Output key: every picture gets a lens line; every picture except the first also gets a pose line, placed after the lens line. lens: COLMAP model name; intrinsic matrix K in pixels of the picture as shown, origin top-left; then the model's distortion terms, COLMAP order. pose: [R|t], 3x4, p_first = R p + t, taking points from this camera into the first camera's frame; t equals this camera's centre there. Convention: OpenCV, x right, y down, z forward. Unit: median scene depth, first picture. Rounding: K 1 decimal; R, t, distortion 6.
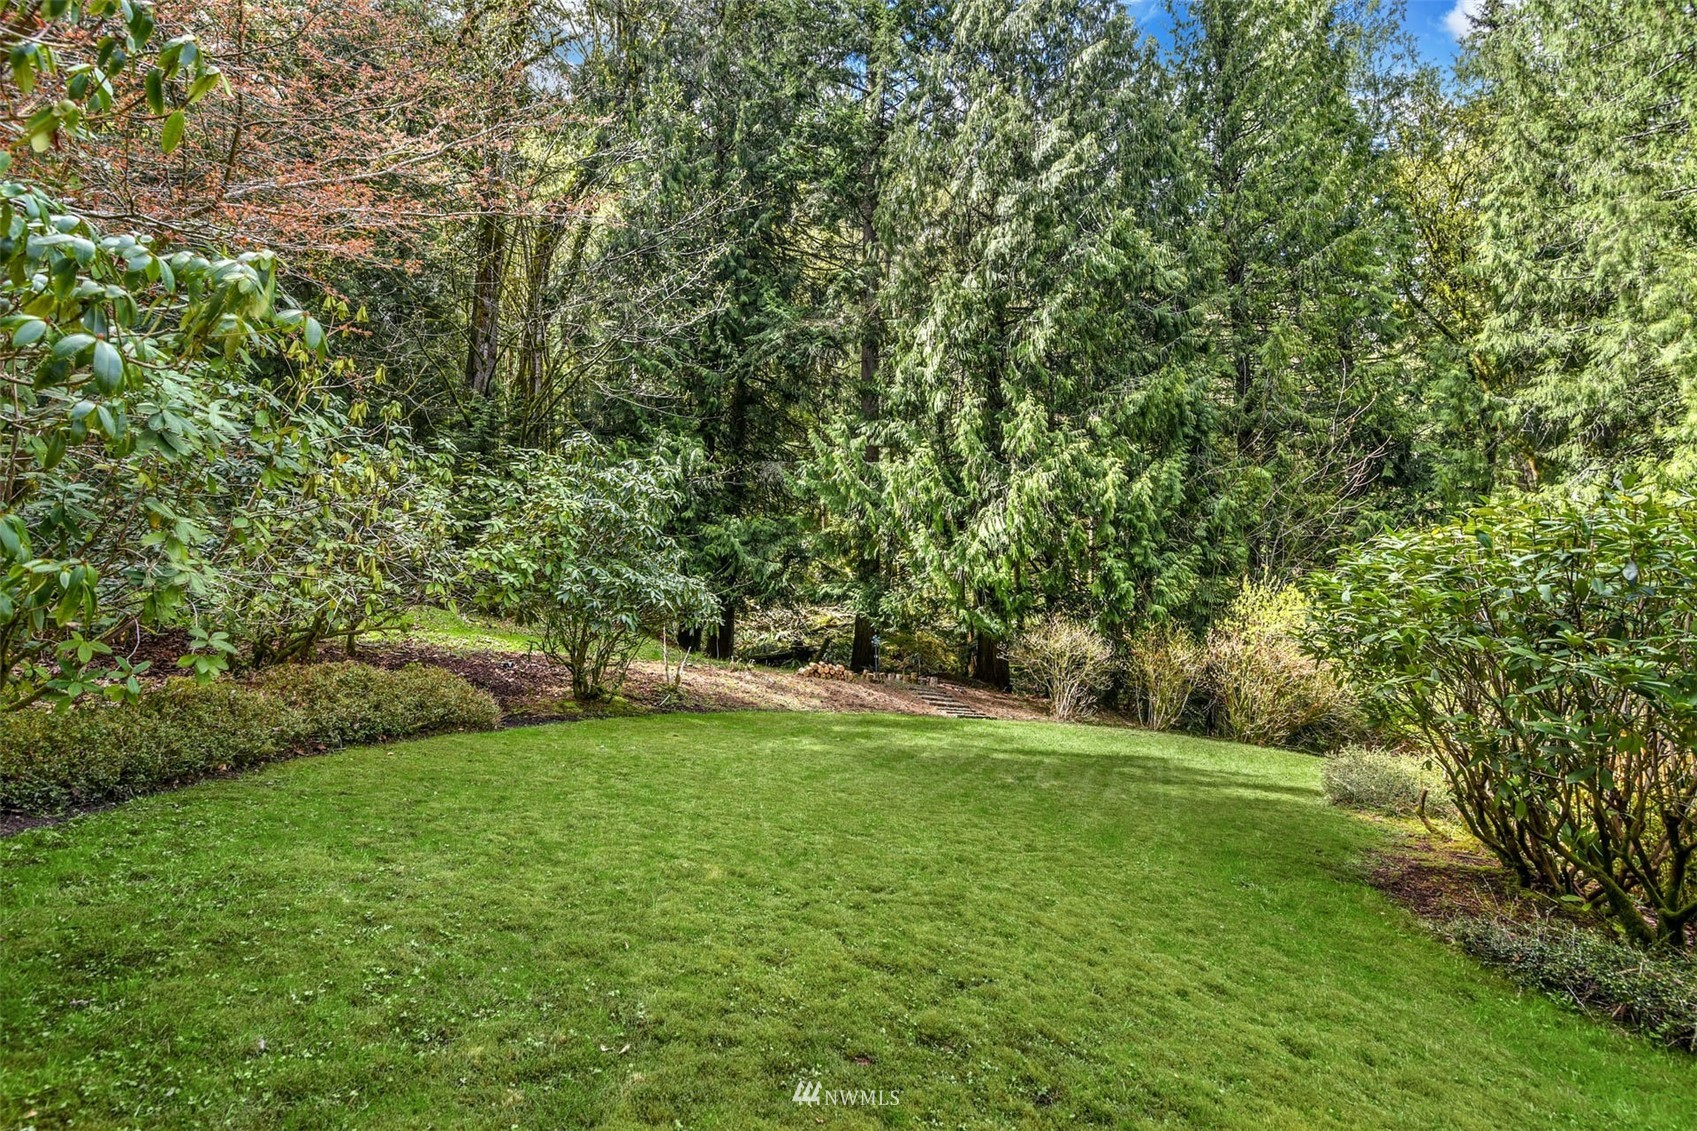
lens RADIAL K [[769.4, 0, 848.5], [0, 769.4, 565.5], [0, 0, 1]] dist [-0.010115, -0.000372]
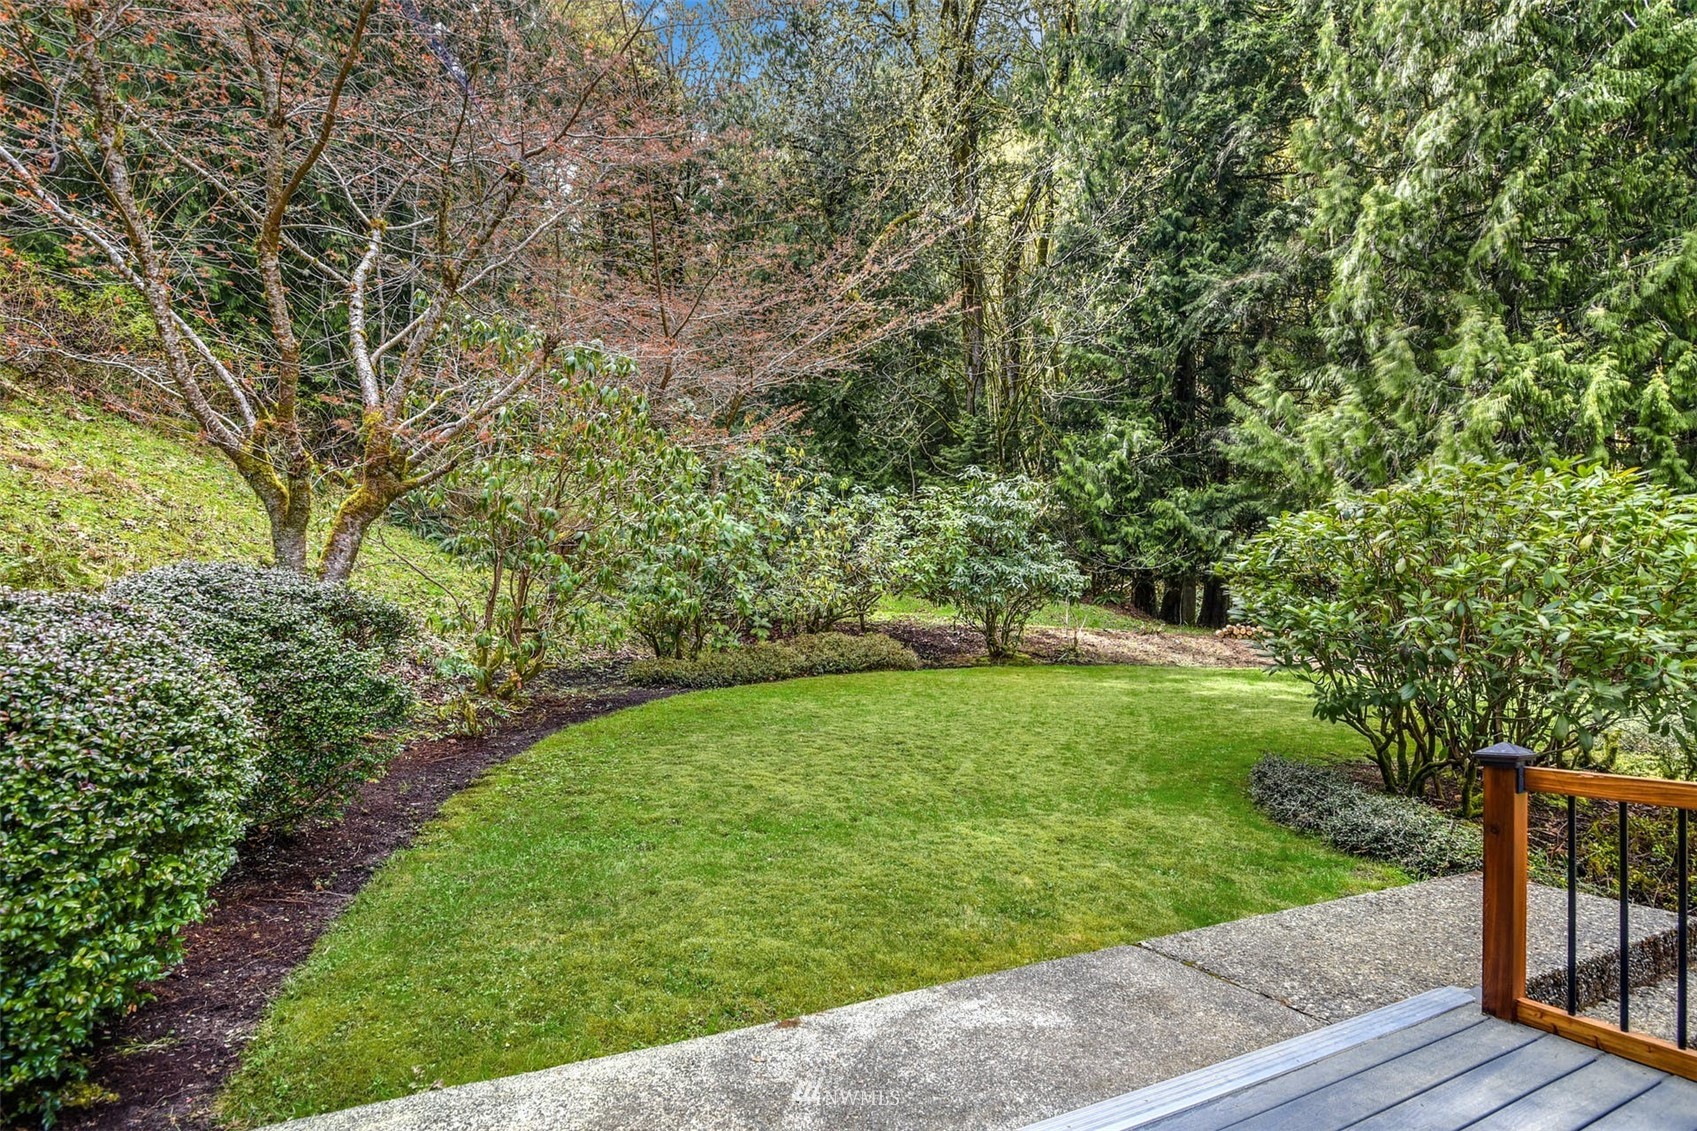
lens RADIAL K [[779.8, 0, 854.0], [0, 779.8, 681.8], [0, 0, 1]] dist [-0.008212, -0.000125]
pose [[0.775940, 0.007036, -0.630768, 0.244889], [0.107592, 0.983809, 0.143328, -0.008454], [0.621564, -0.179080, 0.762620, -0.179339]]
